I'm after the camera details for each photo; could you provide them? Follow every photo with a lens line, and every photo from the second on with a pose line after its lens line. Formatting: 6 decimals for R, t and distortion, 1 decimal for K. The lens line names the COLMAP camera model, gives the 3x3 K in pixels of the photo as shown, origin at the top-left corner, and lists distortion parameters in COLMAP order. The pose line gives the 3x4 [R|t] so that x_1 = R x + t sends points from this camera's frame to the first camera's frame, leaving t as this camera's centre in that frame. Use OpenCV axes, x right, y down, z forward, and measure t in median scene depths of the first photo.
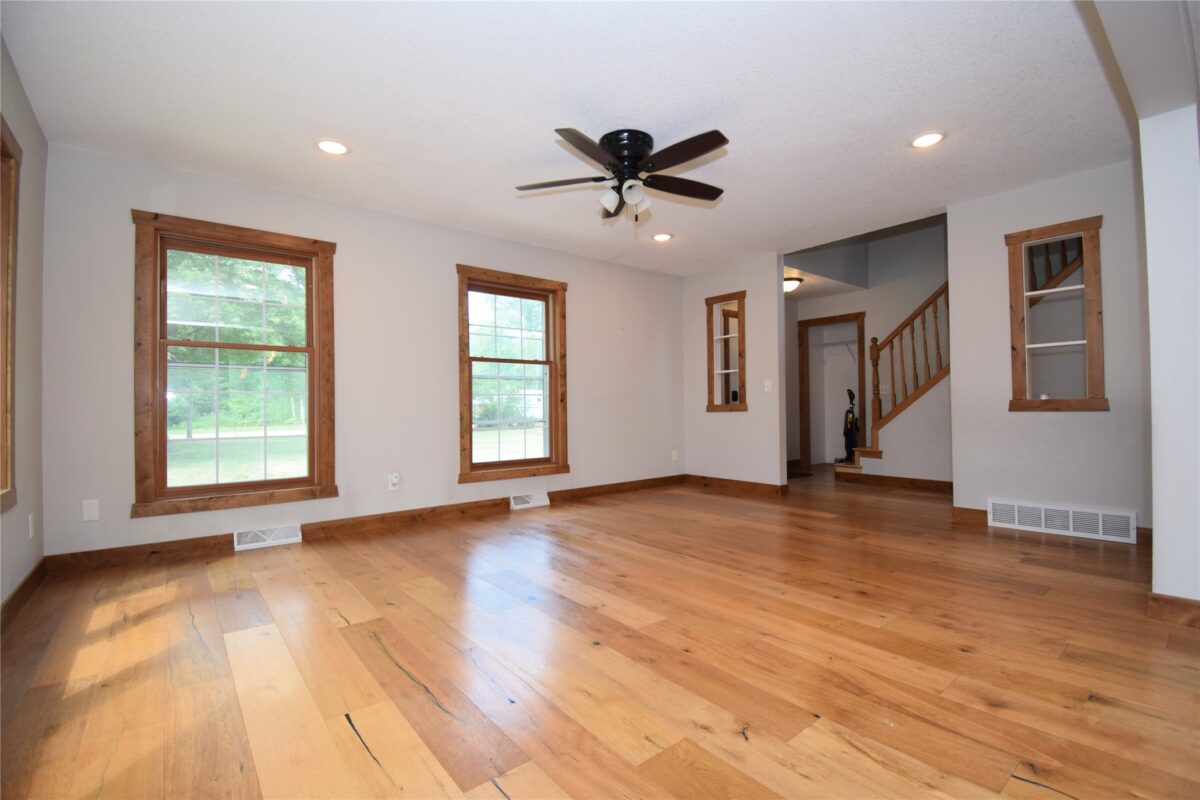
lens RADIAL K [[529.9, 0, 604.6], [0, 529.9, 398.9], [0, 0, 1]] dist [0.007759, -0.017980]
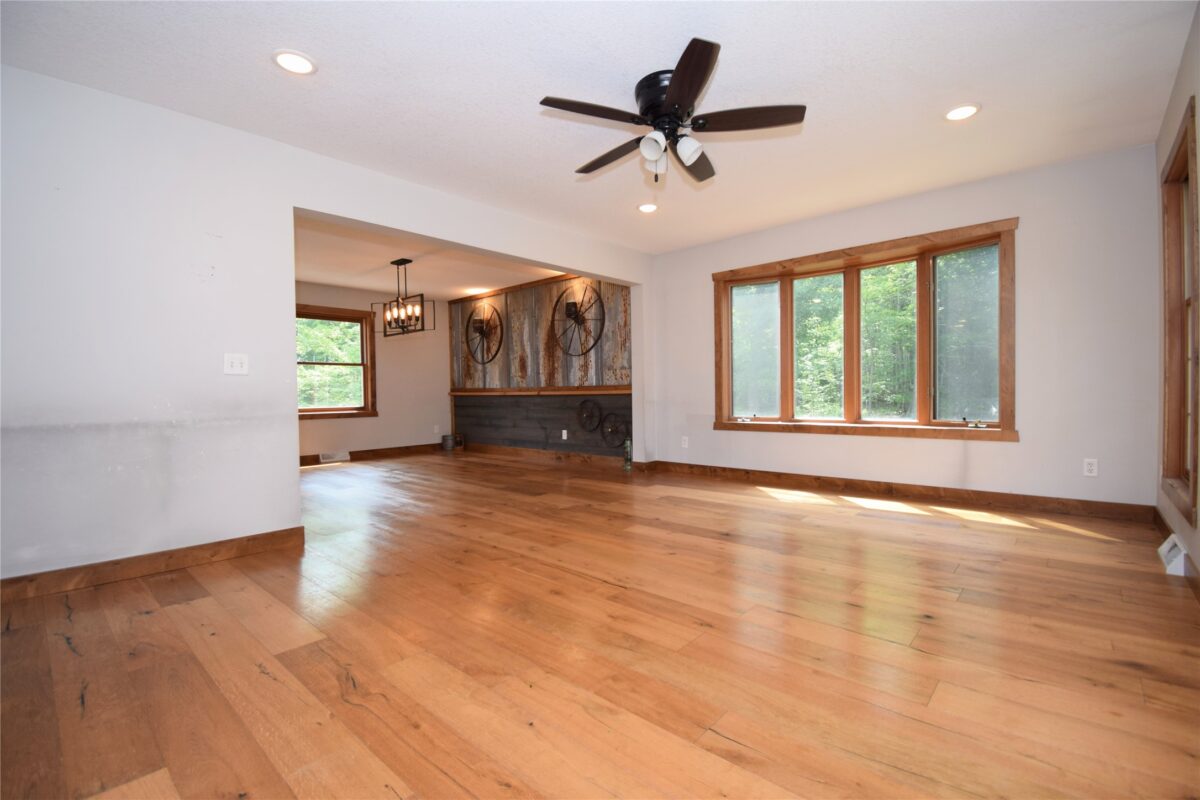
lens RADIAL K [[529.9, 0, 605.9], [0, 529.9, 411.5], [0, 0, 1]] dist [0.007759, -0.017980]
pose [[-0.985501, 0.034992, -0.166025, 0.245591], [0.031964, 0.999271, 0.020879, 0.020794], [0.166635, 0.015269, -0.985900, 1.516421]]
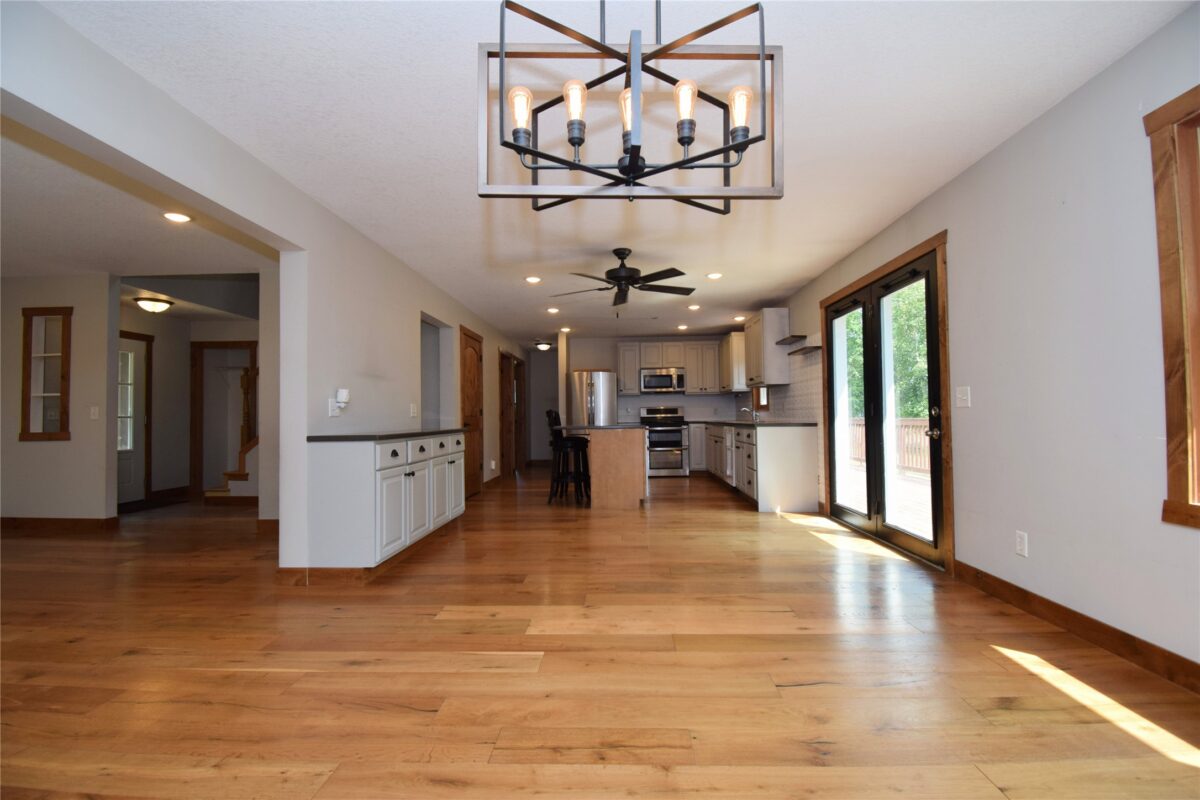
lens RADIAL K [[529.9, 0, 603.8], [0, 529.9, 398.2], [0, 0, 1]] dist [0.007759, -0.017980]
pose [[0.650764, 0.033061, 0.758560, 0.276268], [-0.010972, 0.999357, -0.034143, -0.042460], [-0.759201, 0.013897, 0.650708, -0.405549]]
